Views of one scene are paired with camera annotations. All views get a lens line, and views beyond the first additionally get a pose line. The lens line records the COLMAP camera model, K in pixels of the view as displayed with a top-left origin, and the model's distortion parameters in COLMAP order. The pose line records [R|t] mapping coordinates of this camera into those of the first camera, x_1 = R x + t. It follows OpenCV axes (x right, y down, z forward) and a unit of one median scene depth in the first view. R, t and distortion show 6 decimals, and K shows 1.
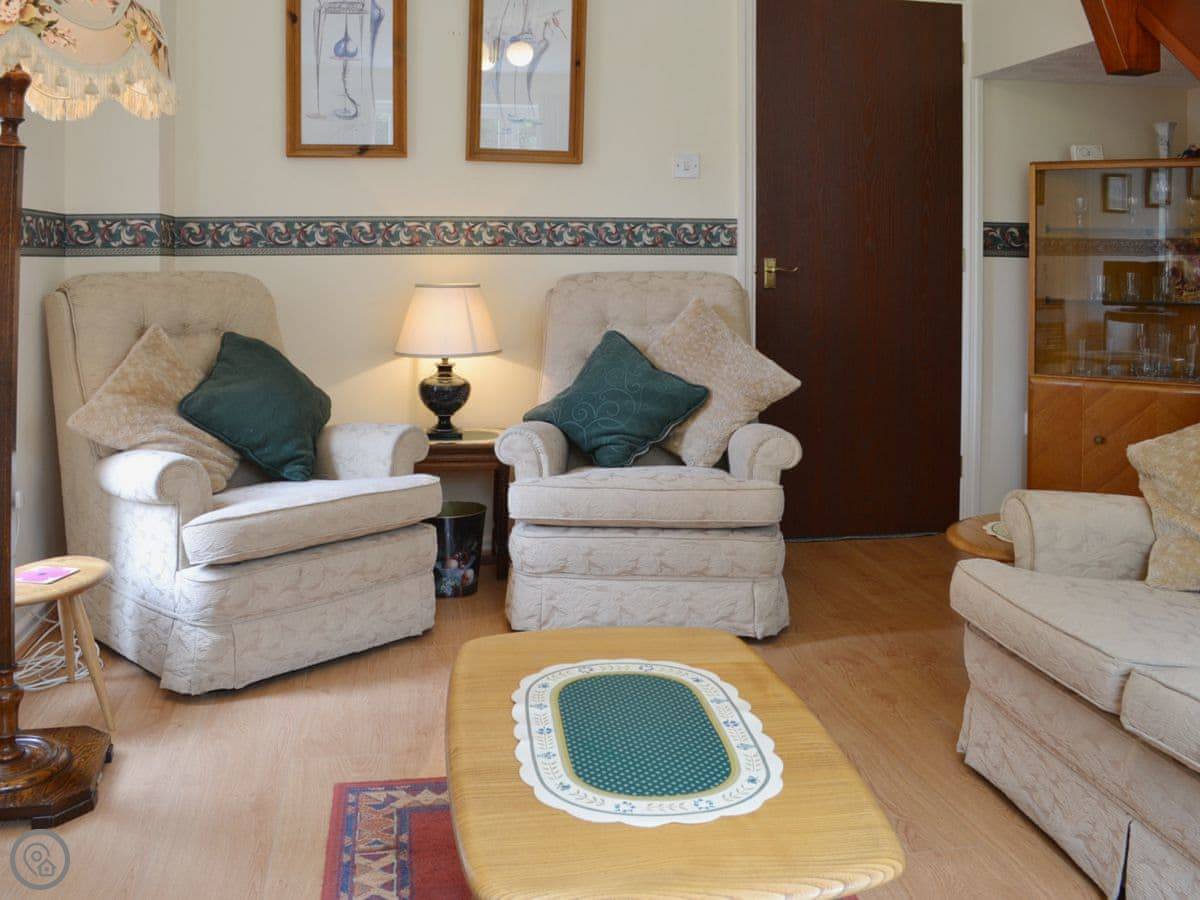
lens RADIAL K [[1125.3, 0, 599.8], [0, 1125.3, 412.5], [0, 0, 1]] dist [-0.098933, 0.026886]
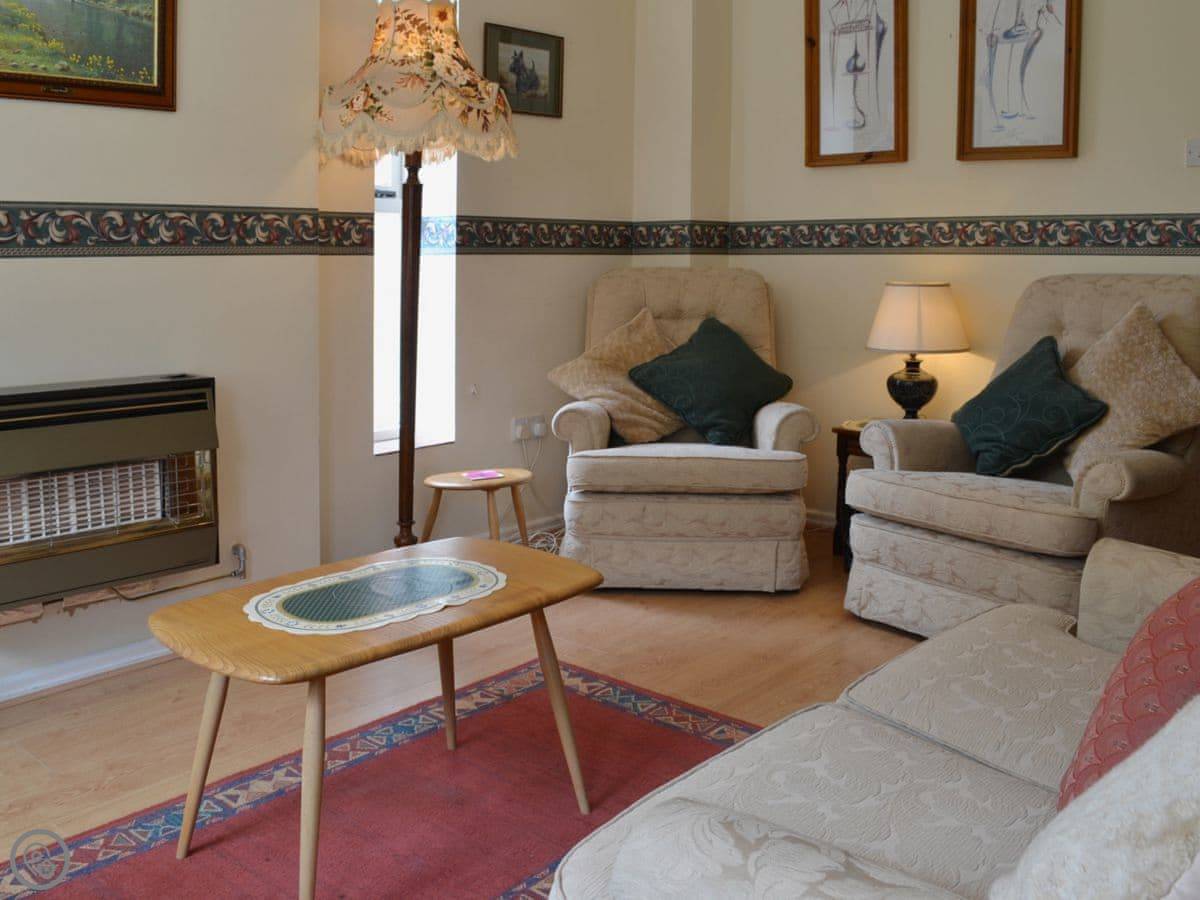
lens RADIAL K [[1138.4, 0, 600.0], [0, 1138.4, 450.0], [0, 0, 1]] dist [-0.069306, -0.016736]
pose [[0.618922, 0.127519, -0.775032, 0.522981], [-0.102043, 0.991425, 0.081634, -0.017015], [0.778796, 0.028561, 0.626627, 0.122659]]
